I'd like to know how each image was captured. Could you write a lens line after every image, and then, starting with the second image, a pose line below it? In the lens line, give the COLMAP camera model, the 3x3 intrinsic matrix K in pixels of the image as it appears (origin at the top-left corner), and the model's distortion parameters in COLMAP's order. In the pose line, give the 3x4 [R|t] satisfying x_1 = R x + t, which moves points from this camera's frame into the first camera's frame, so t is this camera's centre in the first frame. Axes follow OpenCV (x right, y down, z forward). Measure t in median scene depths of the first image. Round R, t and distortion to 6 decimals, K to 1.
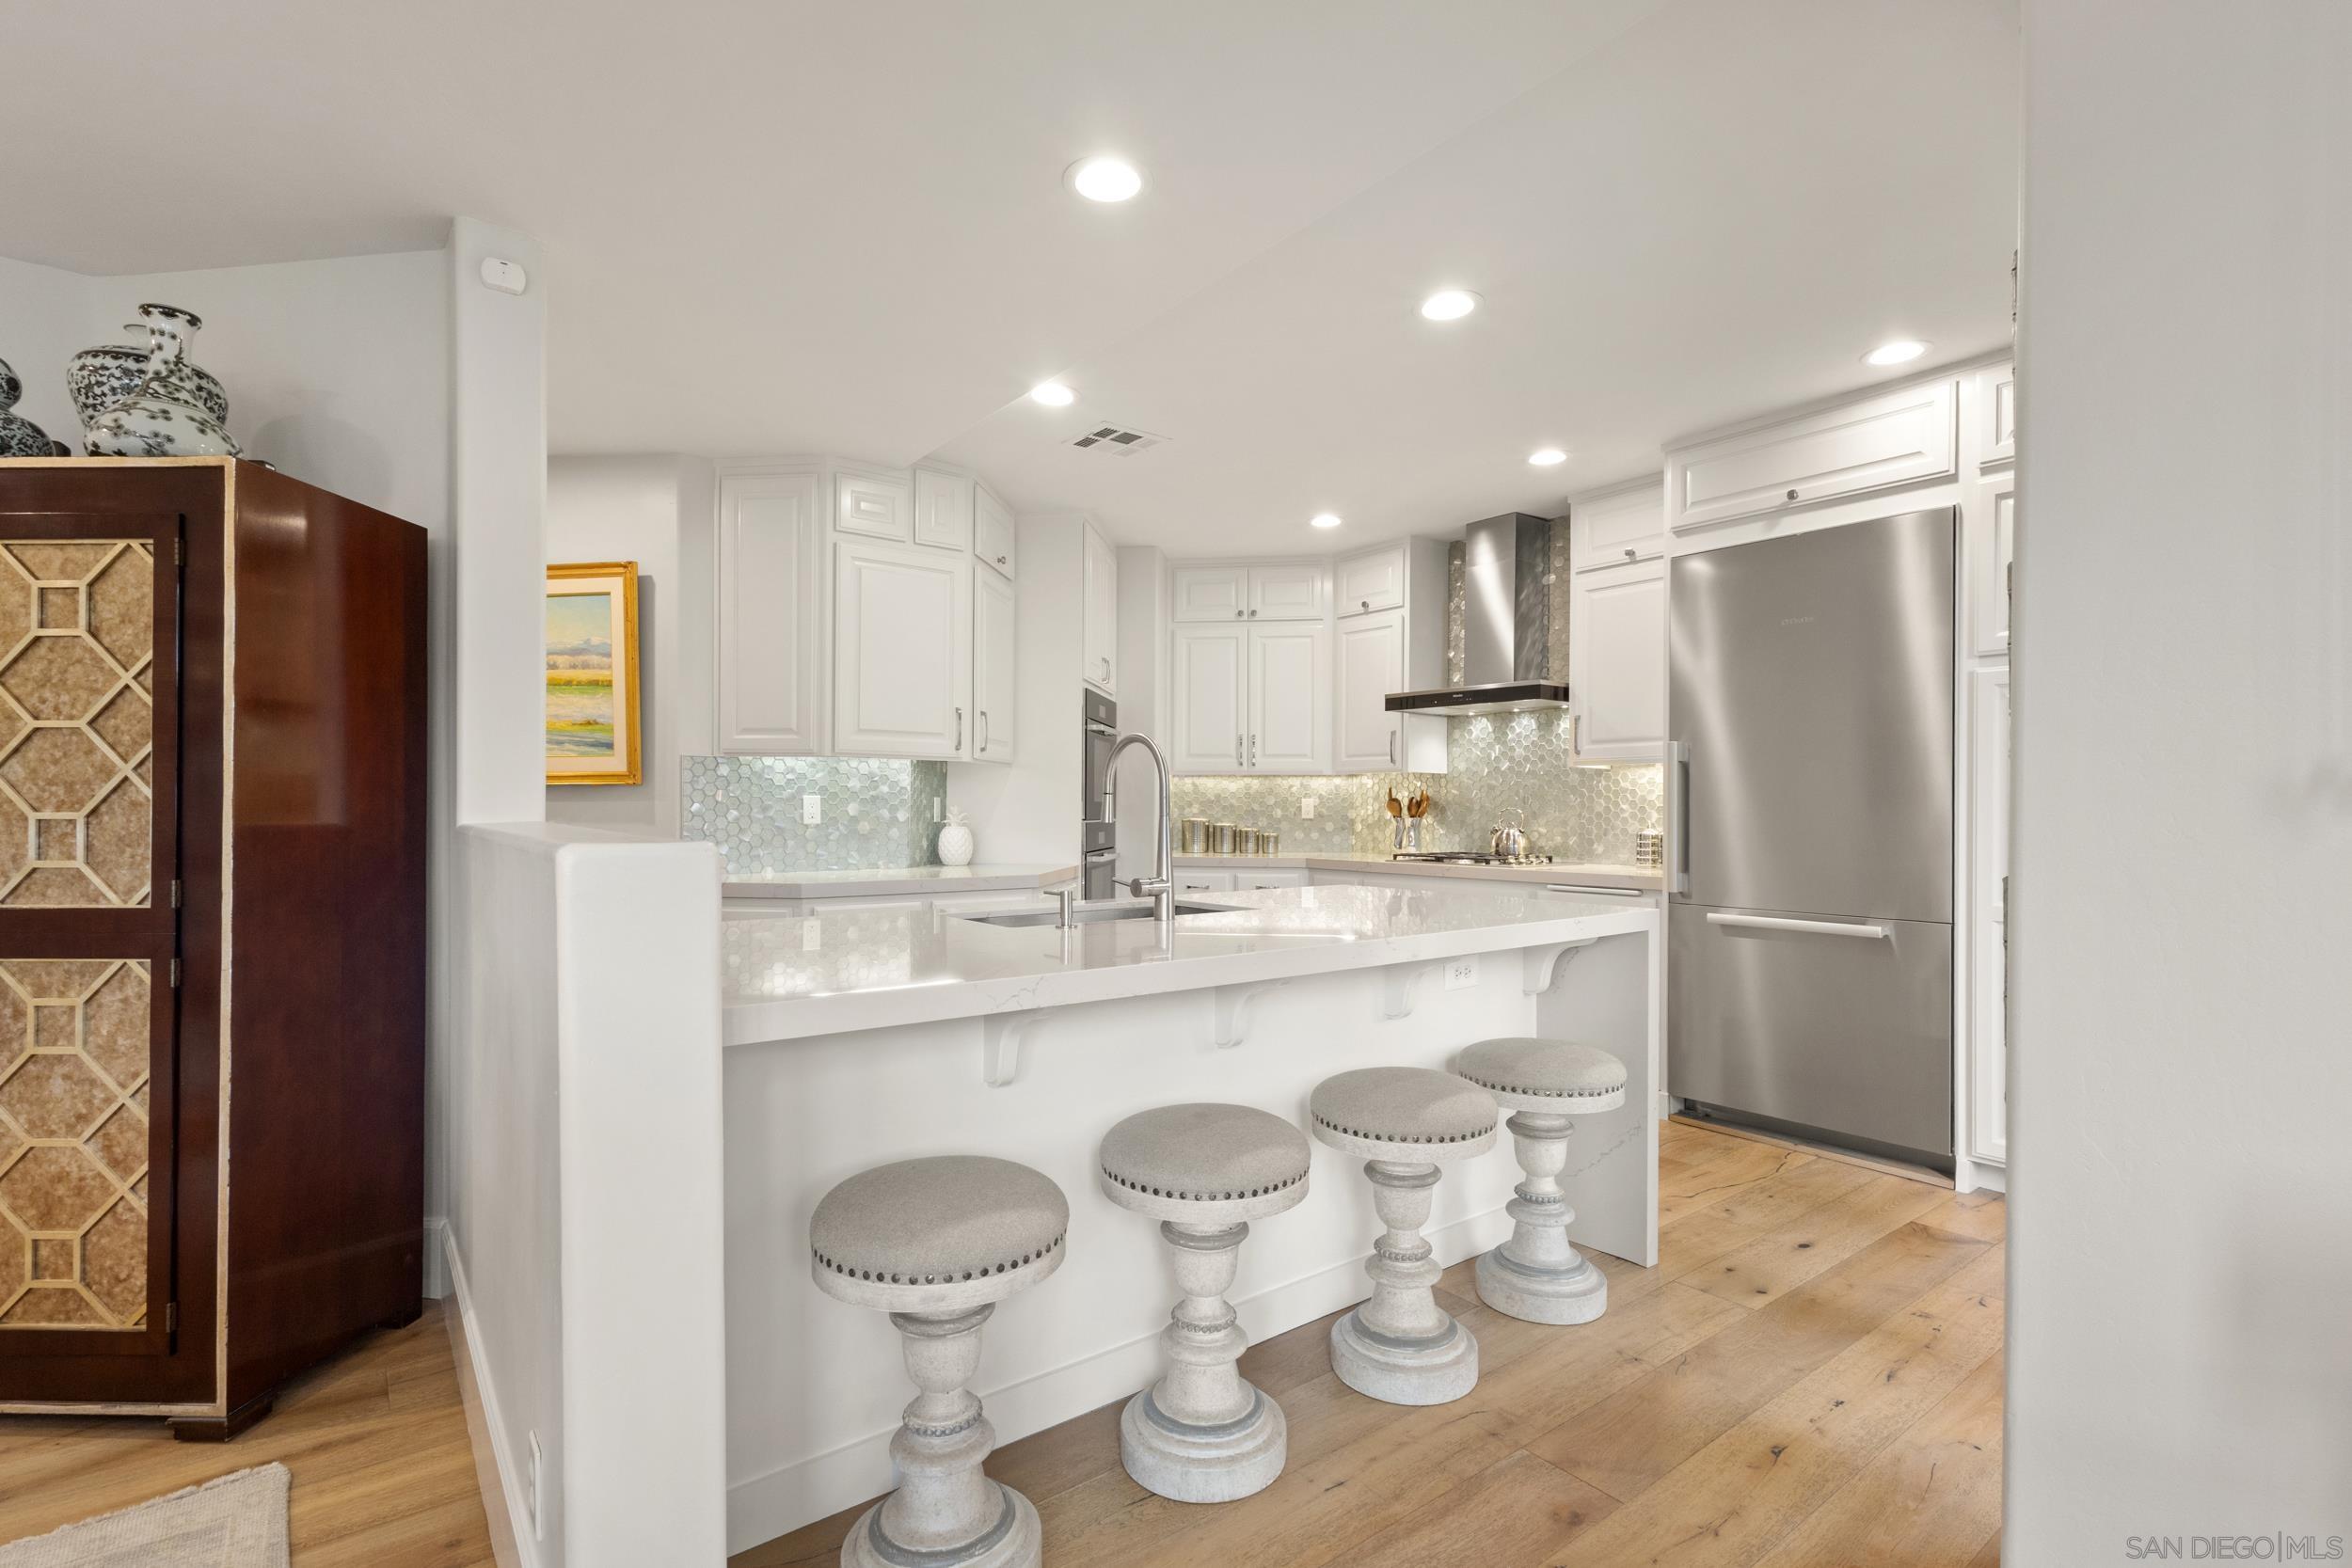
lens RADIAL K [[1091.5, 0, 1185.4], [0, 1091.5, 810.5], [0, 0, 1]] dist [0.003009, 0.001924]
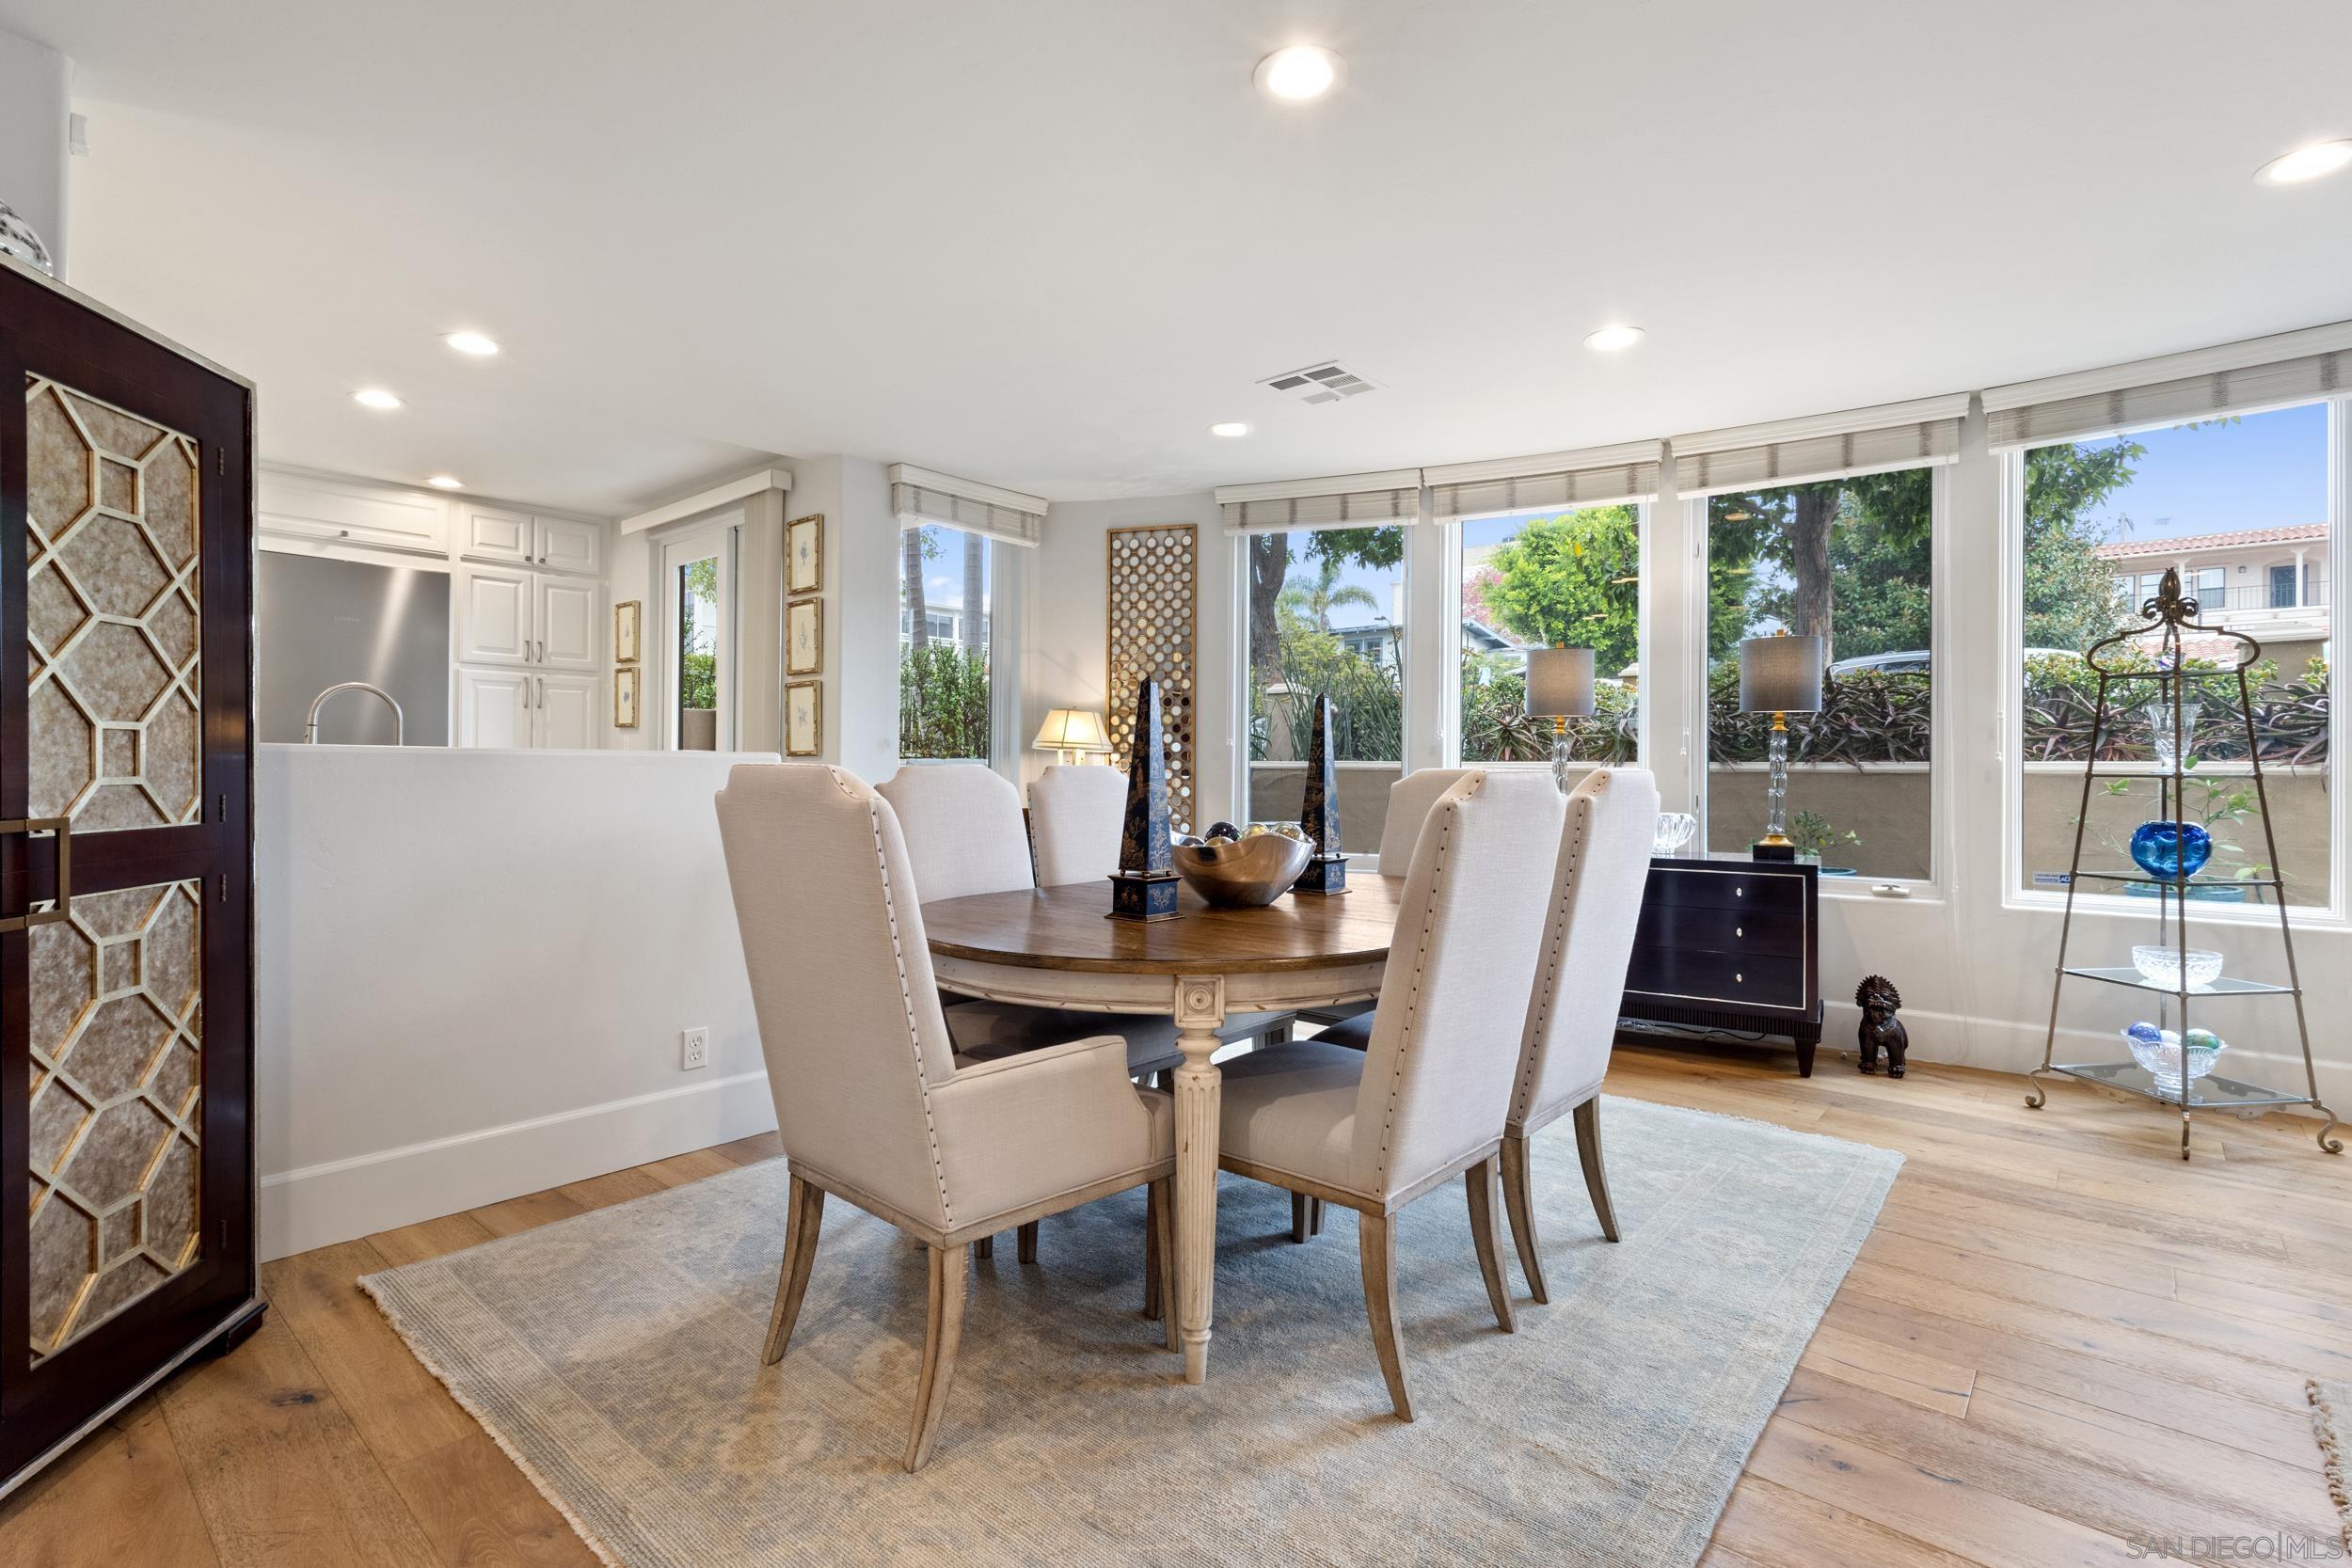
lens RADIAL K [[1091.5, 0, 1170.7], [0, 1091.5, 764.7], [0, 0, 1]] dist [0.003009, 0.001924]
pose [[-0.195350, -0.001973, 0.980732, -0.841197], [-0.004333, 0.999990, 0.001148, 0.012923], [-0.980724, -0.004025, -0.195356, 0.144163]]
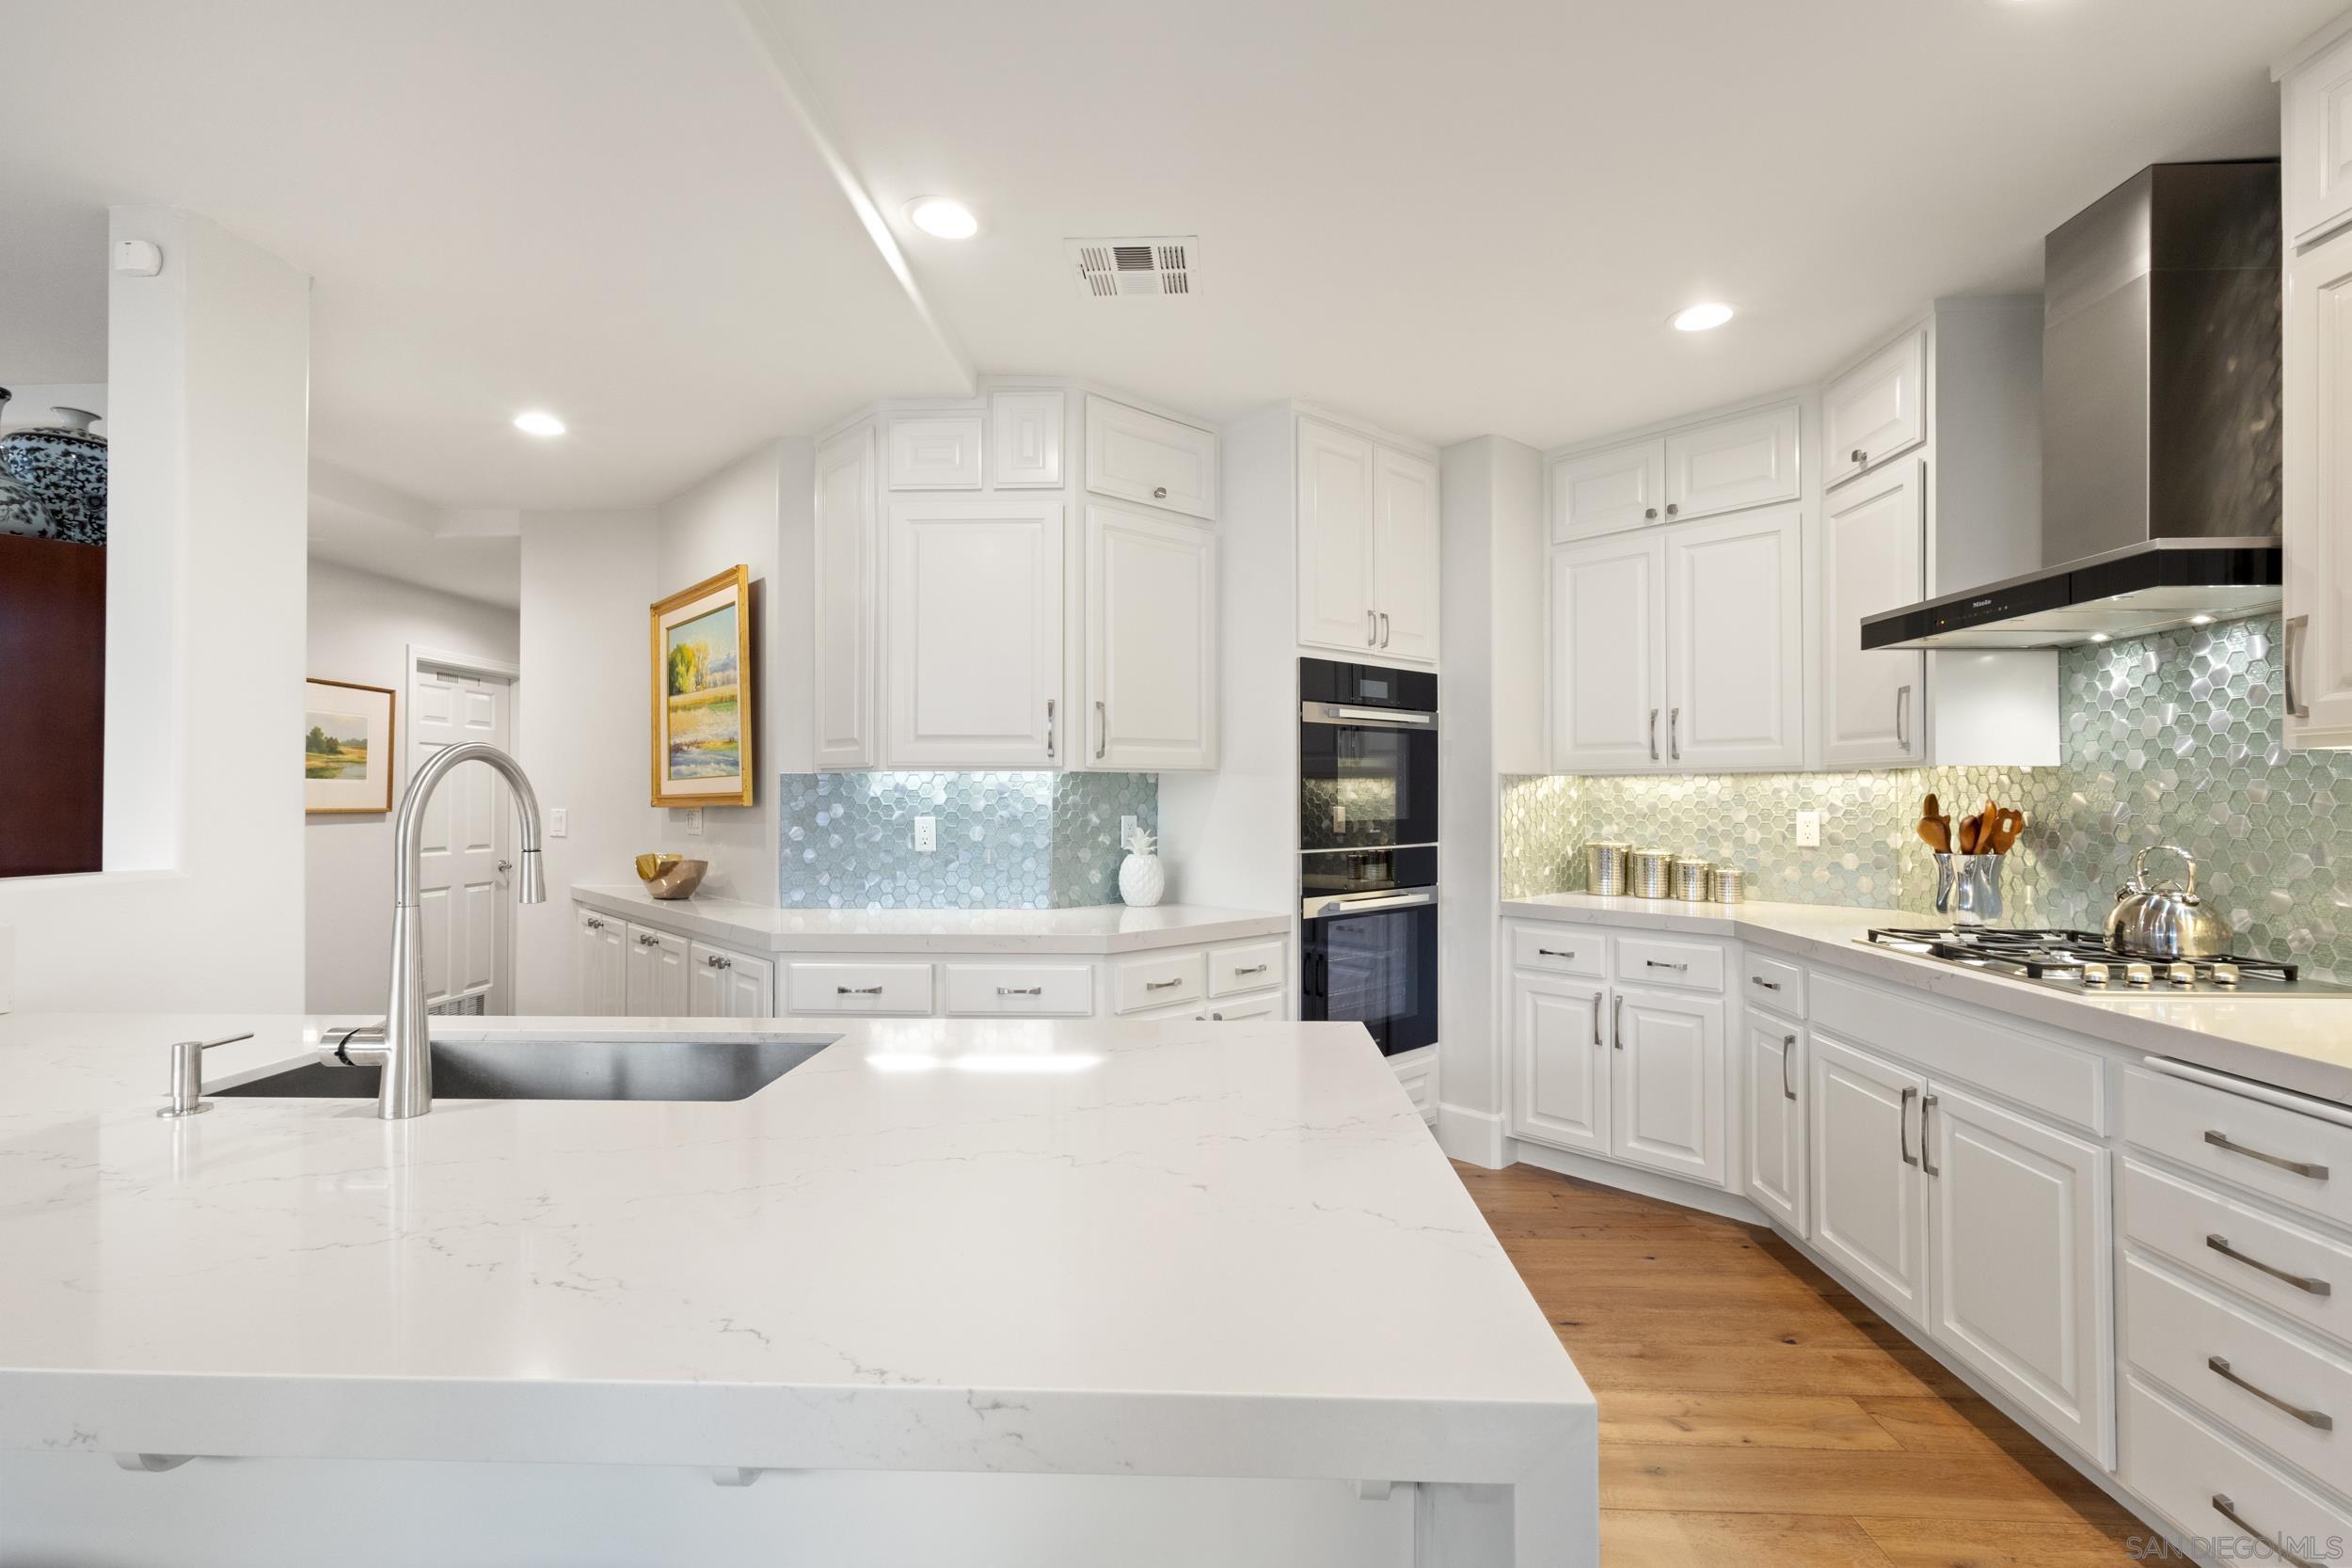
lens RADIAL K [[1091.5, 0, 1168.2], [0, 1091.5, 784.7], [0, 0, 1]] dist [0.003009, 0.001924]
pose [[0.761599, -0.011745, -0.647942, 0.293036], [0.002770, 0.999886, -0.014869, -0.022344], [0.648043, 0.009529, 0.761544, 0.428601]]
